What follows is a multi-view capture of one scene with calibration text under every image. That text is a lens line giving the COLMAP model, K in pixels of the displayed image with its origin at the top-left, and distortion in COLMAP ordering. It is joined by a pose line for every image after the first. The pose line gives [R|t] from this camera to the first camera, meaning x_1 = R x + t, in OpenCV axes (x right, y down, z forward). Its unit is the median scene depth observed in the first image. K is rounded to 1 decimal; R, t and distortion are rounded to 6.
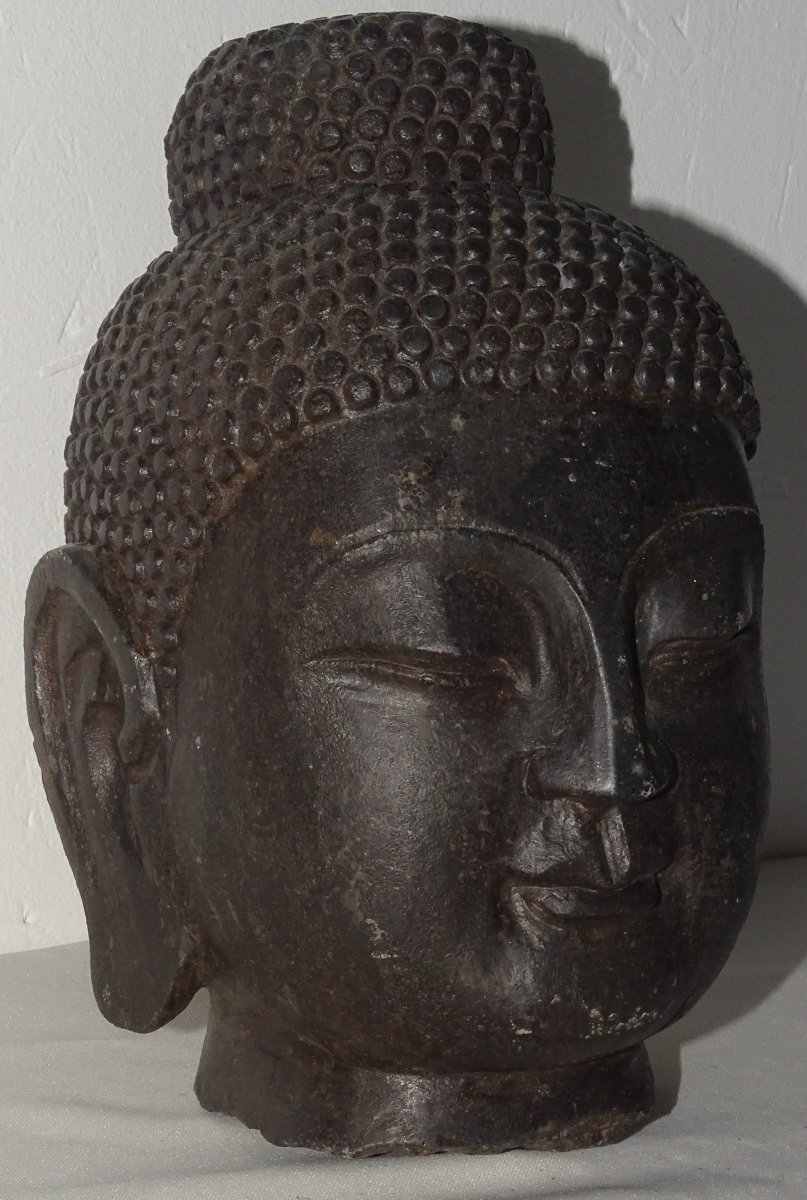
lens RADIAL K [[3329.5, 0, 403.3], [0, 3329.5, 601.4], [0, 0, 1]] dist [-0.351431, 0.000000]
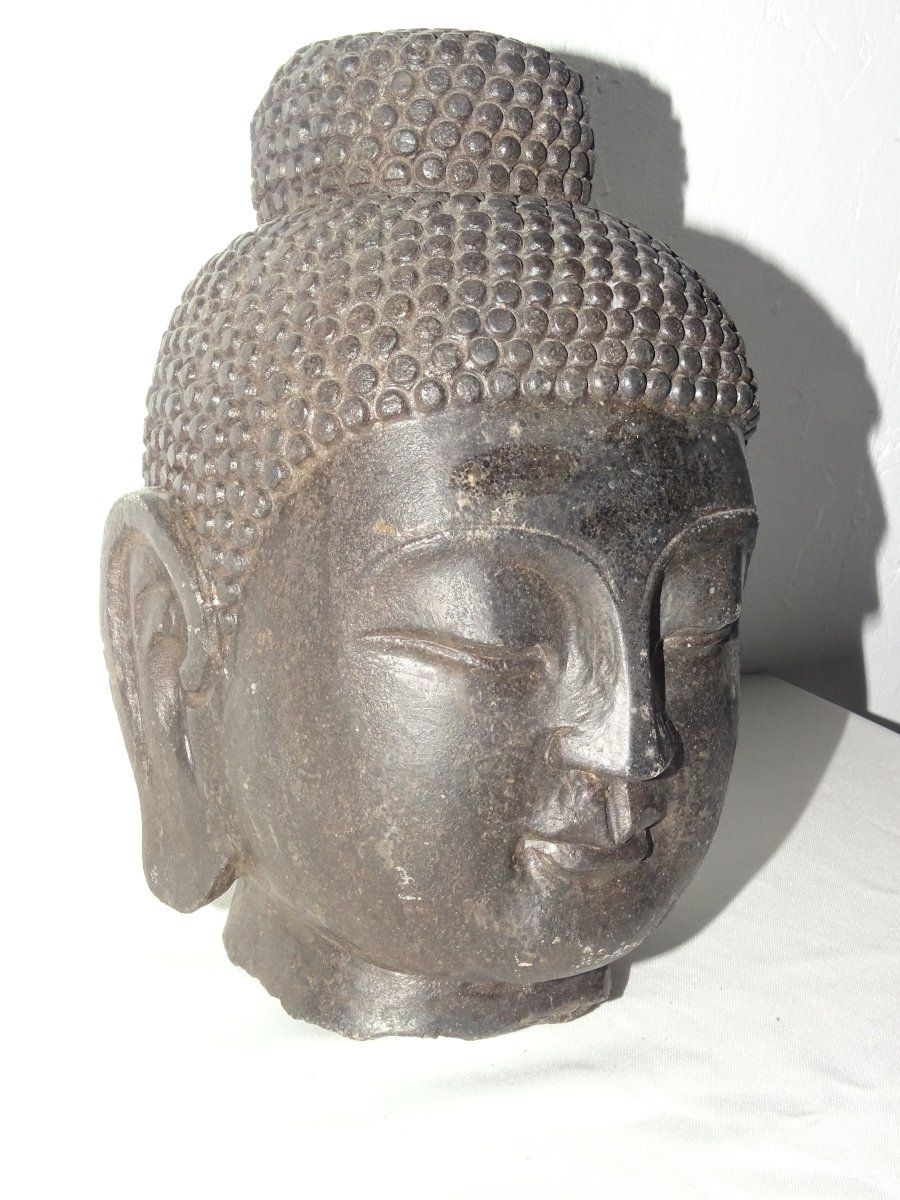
lens RADIAL K [[1916.0, 0, 450.9], [0, 1916.0, 557.1], [0, 0, 1]] dist [-0.117775, 0.000000]
pose [[0.994373, 0.070242, 0.079300, -0.050717], [-0.078994, 0.990422, 0.113243, -0.080655], [-0.070586, -0.118870, 0.990398, 0.370311]]
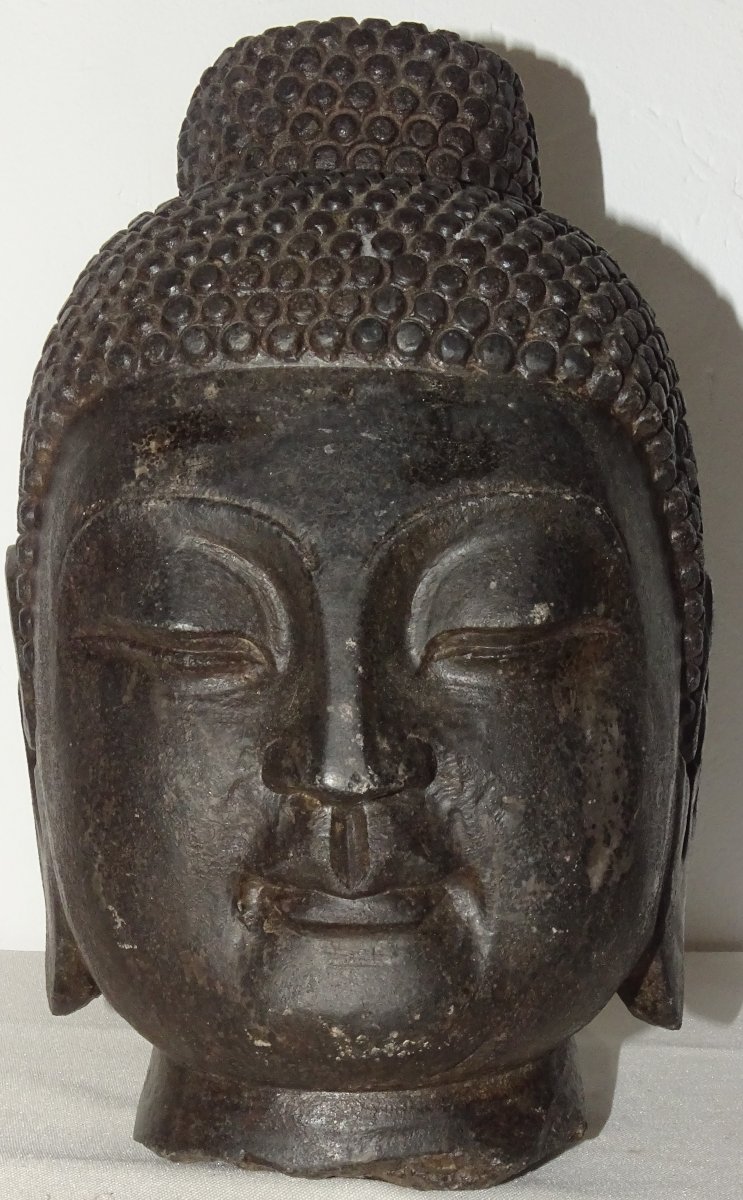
lens RADIAL K [[2415.4, 0, 372.4], [0, 2415.4, 604.7], [0, 0, 1]] dist [-0.121793, 0.000000]
pose [[0.872077, 0.014458, -0.489155, 0.391889], [-0.053081, 0.996461, -0.065180, 0.049657], [0.486482, 0.082807, 0.869758, 0.417481]]
